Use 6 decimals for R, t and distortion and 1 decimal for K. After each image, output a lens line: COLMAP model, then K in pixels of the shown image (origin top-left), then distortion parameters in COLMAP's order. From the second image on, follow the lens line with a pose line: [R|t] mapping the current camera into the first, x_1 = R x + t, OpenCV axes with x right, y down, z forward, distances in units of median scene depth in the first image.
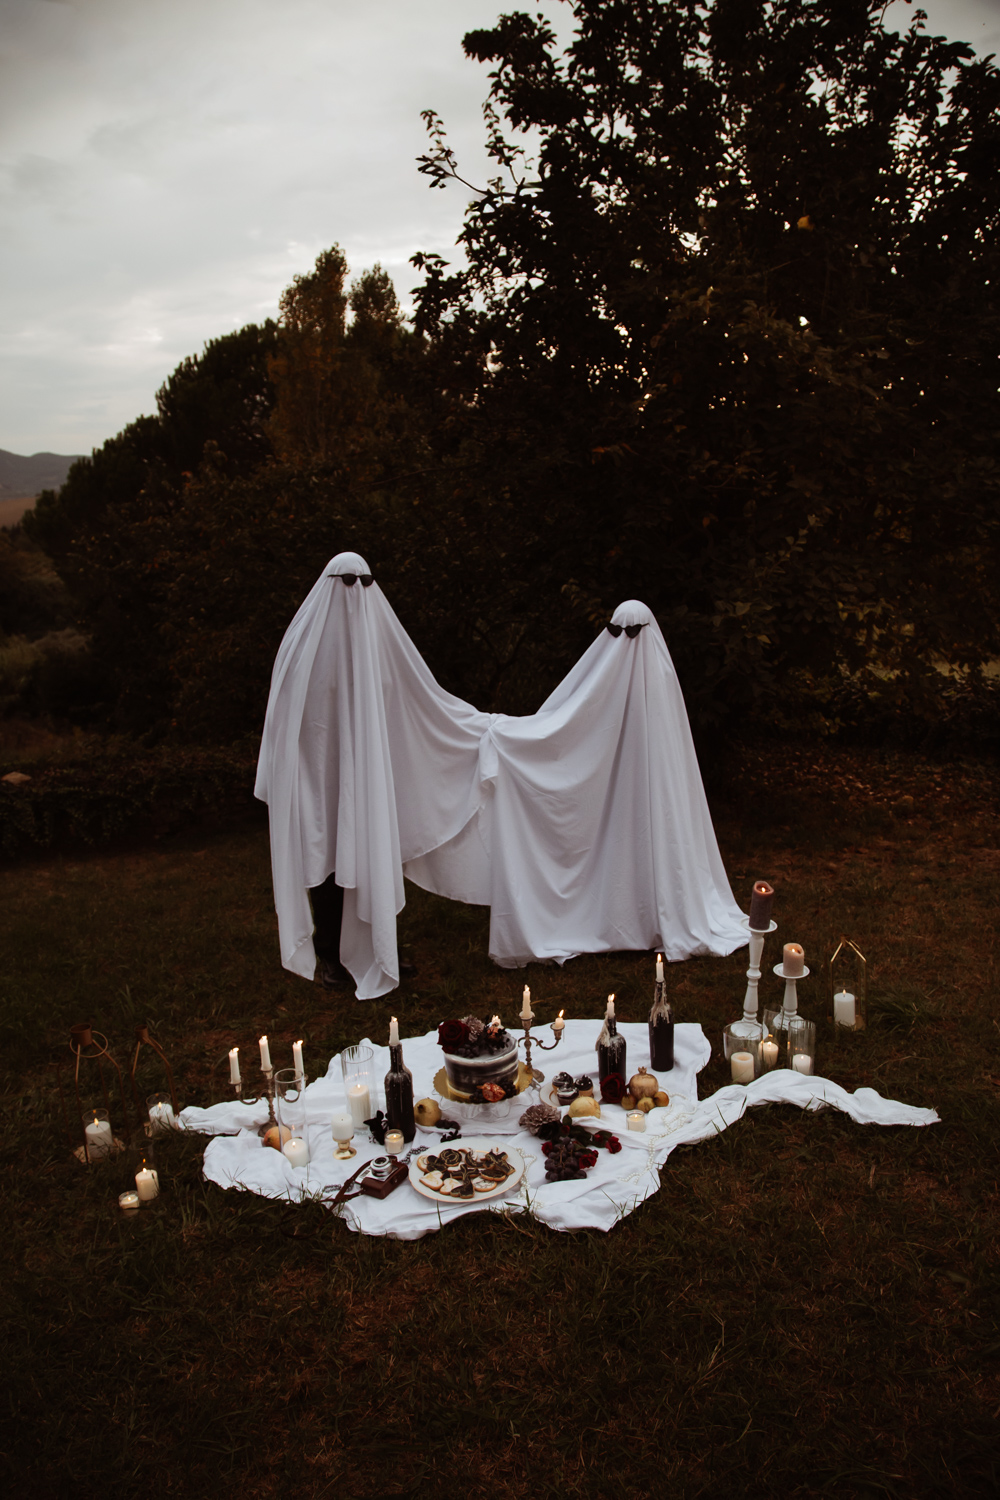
lens RADIAL K [[1004.8, 0, 497.3], [0, 1004.8, 778.3], [0, 0, 1]] dist [-0.141276, 0.064446]
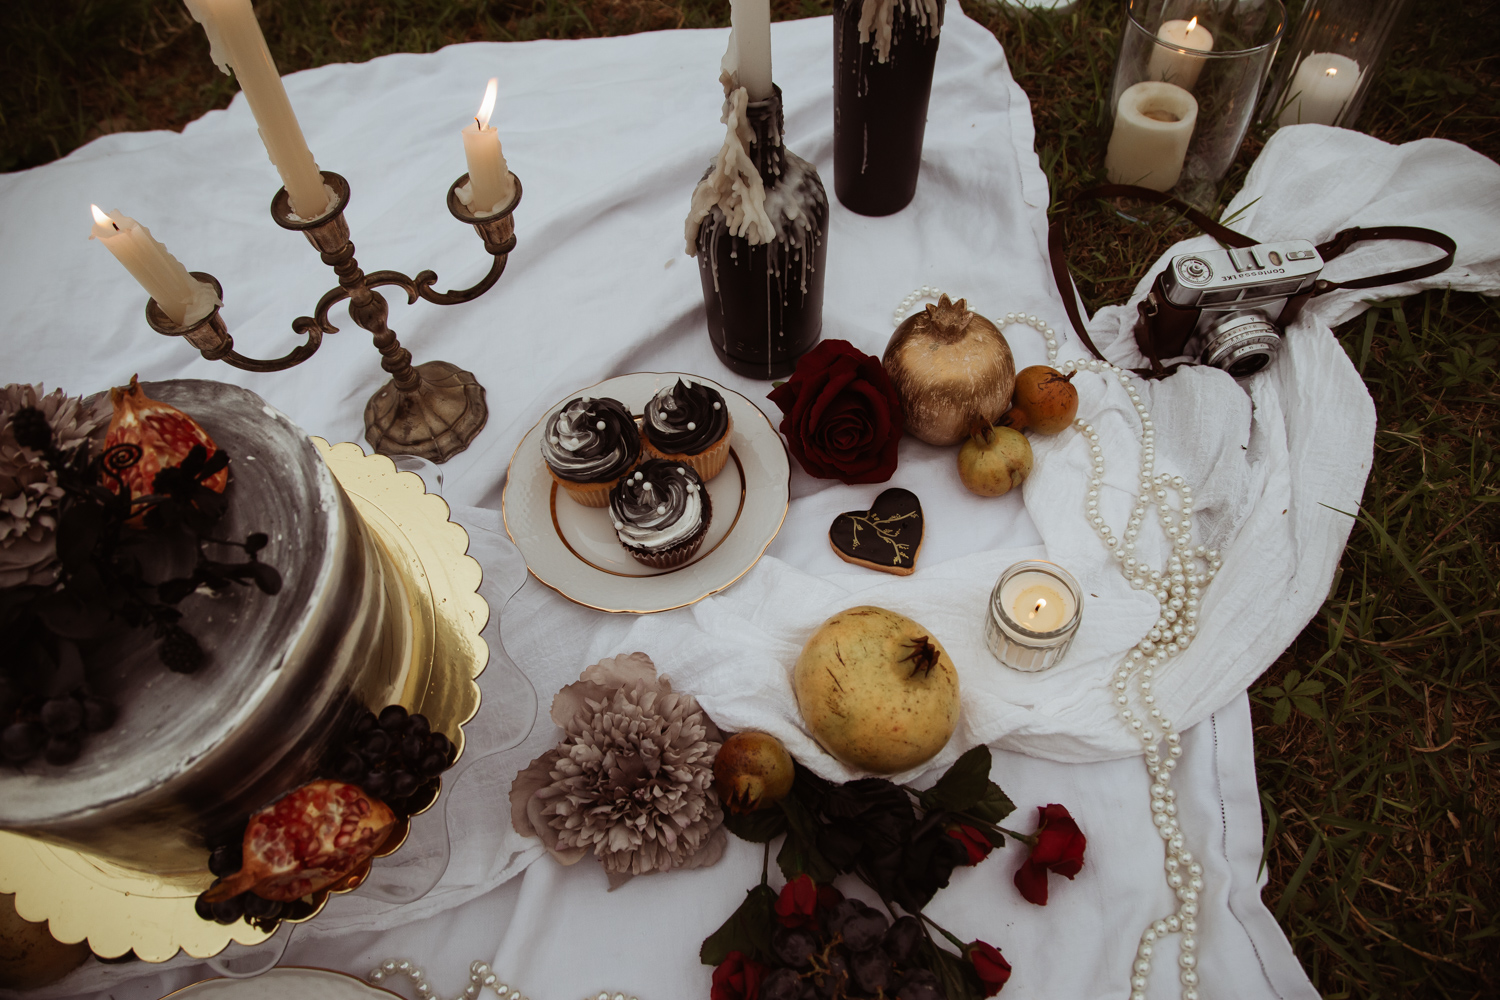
lens RADIAL K [[1004.8, 0, 750.0], [0, 1004.8, 500.0], [0, 0, 1]] dist [-0.141276, 0.064446]
pose [[0.898790, -0.368301, 0.237762, 0.026878], [0.076470, 0.665770, 0.742228, 0.102579], [-0.431658, -0.648925, 0.626552, 0.560215]]
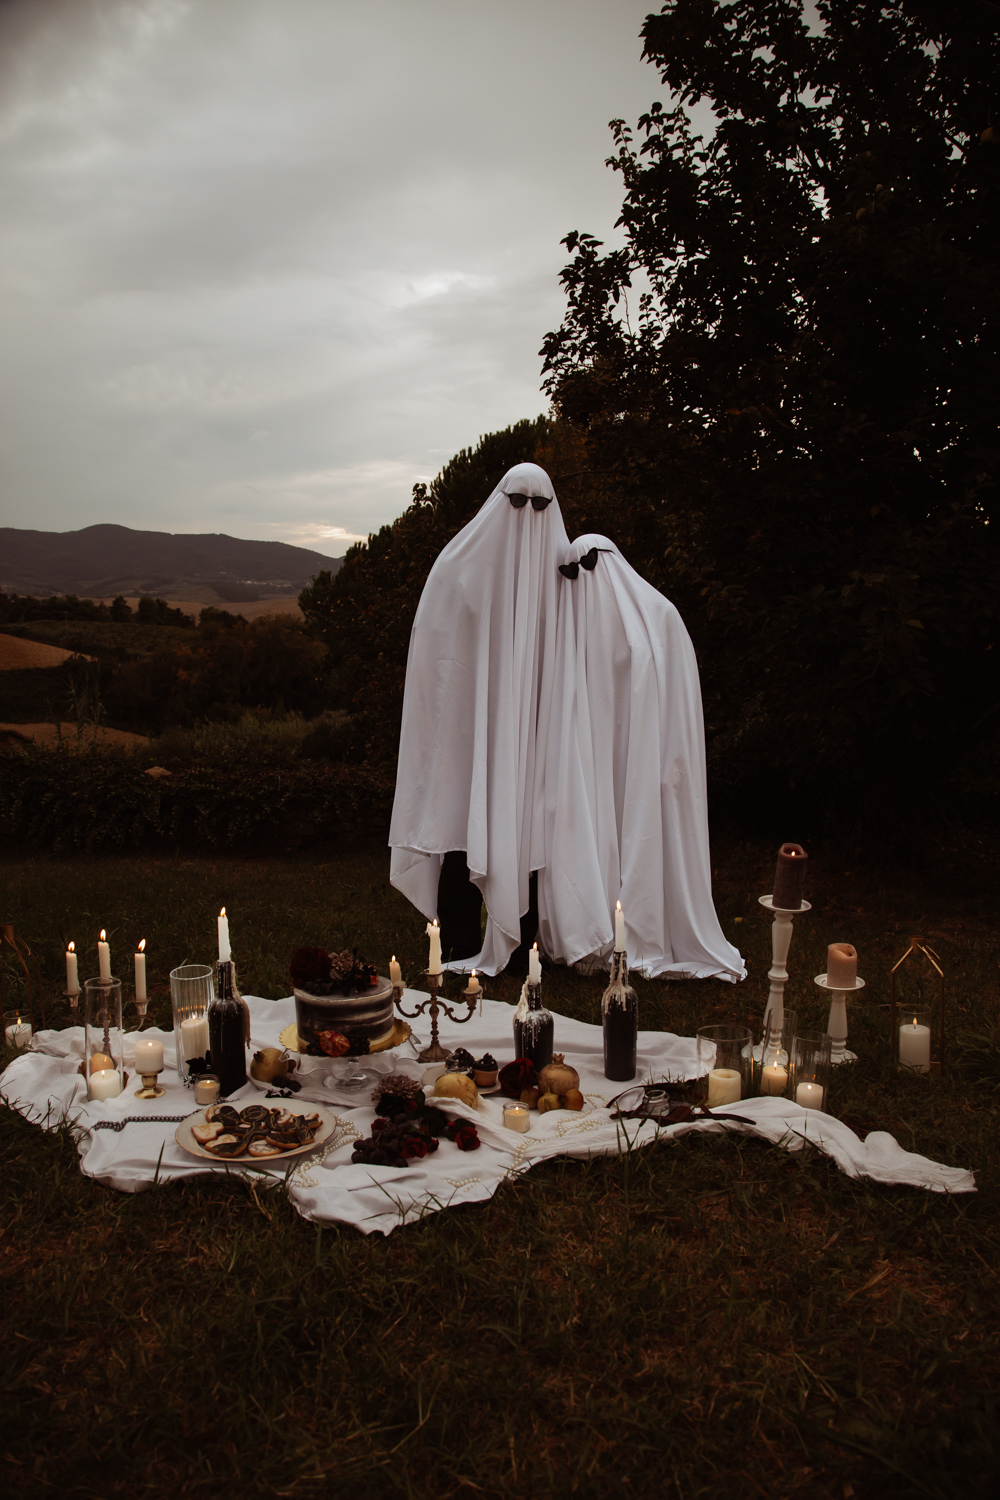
lens RADIAL K [[1004.8, 0, 497.3], [0, 1004.8, 778.3], [0, 0, 1]] dist [-0.141276, 0.064446]
pose [[0.960549, 0.073776, -0.268146, 0.184380], [-0.103616, 0.989691, -0.098874, 0.111755], [0.258087, 0.122758, 0.958291, 0.181836]]
